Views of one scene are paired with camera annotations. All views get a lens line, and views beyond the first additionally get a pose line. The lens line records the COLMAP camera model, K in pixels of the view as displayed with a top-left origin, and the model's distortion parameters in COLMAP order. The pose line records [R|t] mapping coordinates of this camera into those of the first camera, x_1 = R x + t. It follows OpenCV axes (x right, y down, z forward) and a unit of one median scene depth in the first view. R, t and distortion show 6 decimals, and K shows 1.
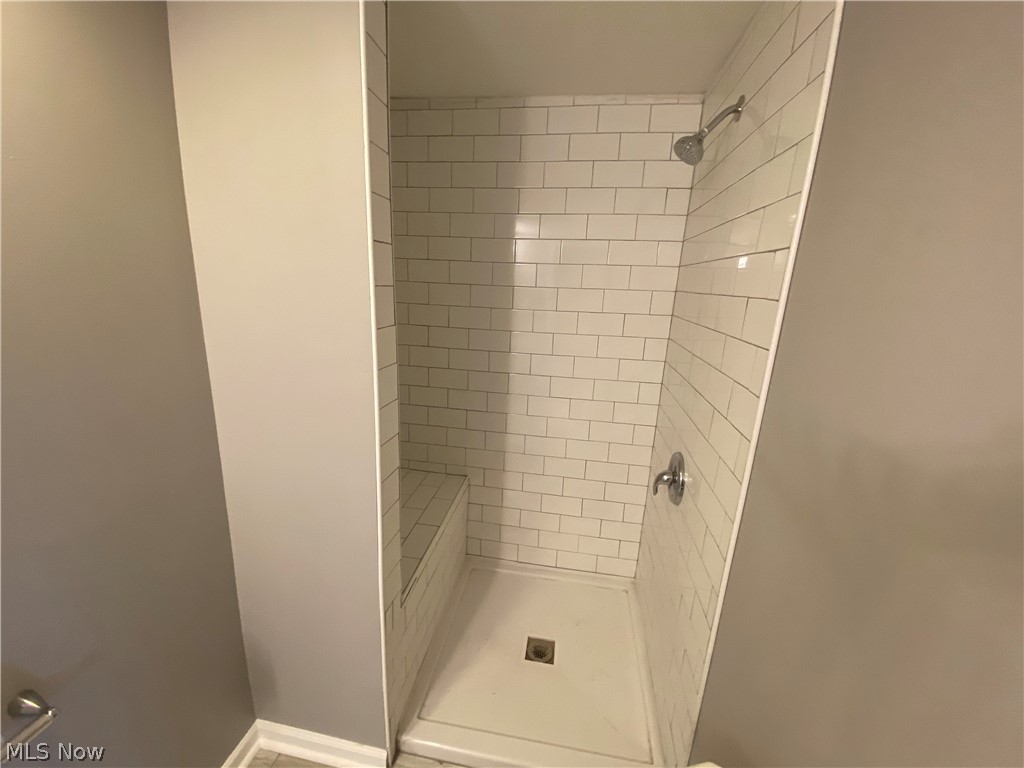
lens RADIAL K [[416.3, 0, 505.8], [0, 416.3, 382.4], [0, 0, 1]] dist [0.038002, -0.037403]
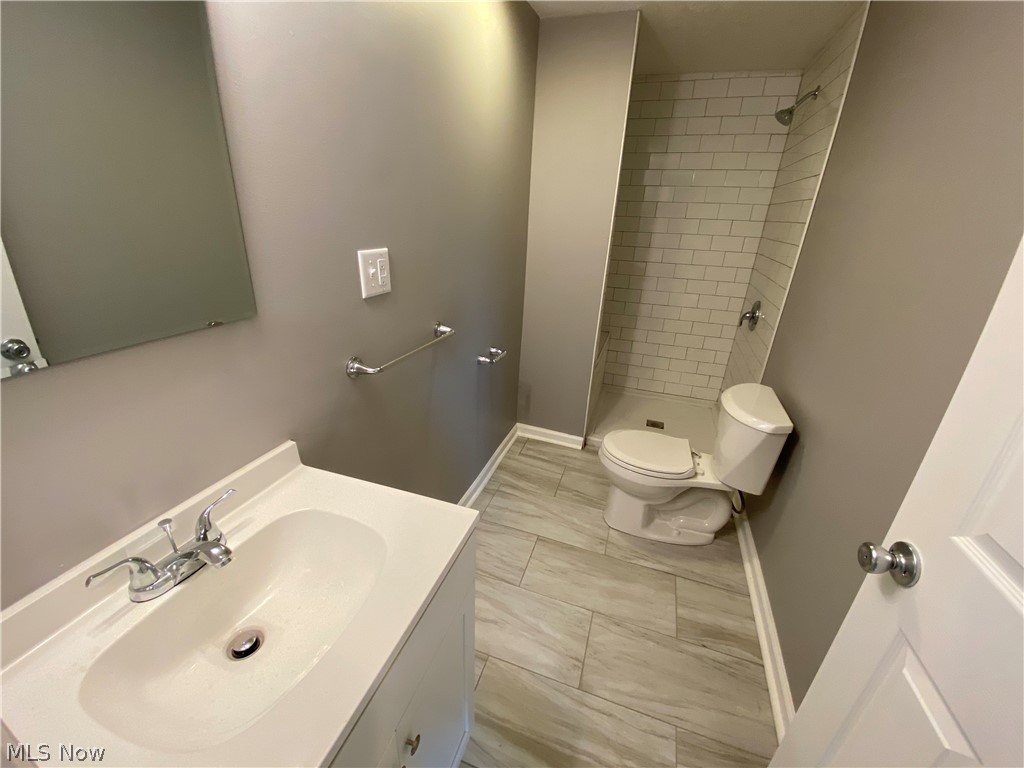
lens RADIAL K [[416.3, 0, 505.8], [0, 416.3, 382.4], [0, 0, 1]] dist [0.038002, -0.037403]
pose [[0.984483, 0.065997, -0.162599, -0.263111], [-0.042625, 0.988768, 0.143249, 0.255376], [0.170227, -0.134096, 0.976238, -0.785395]]
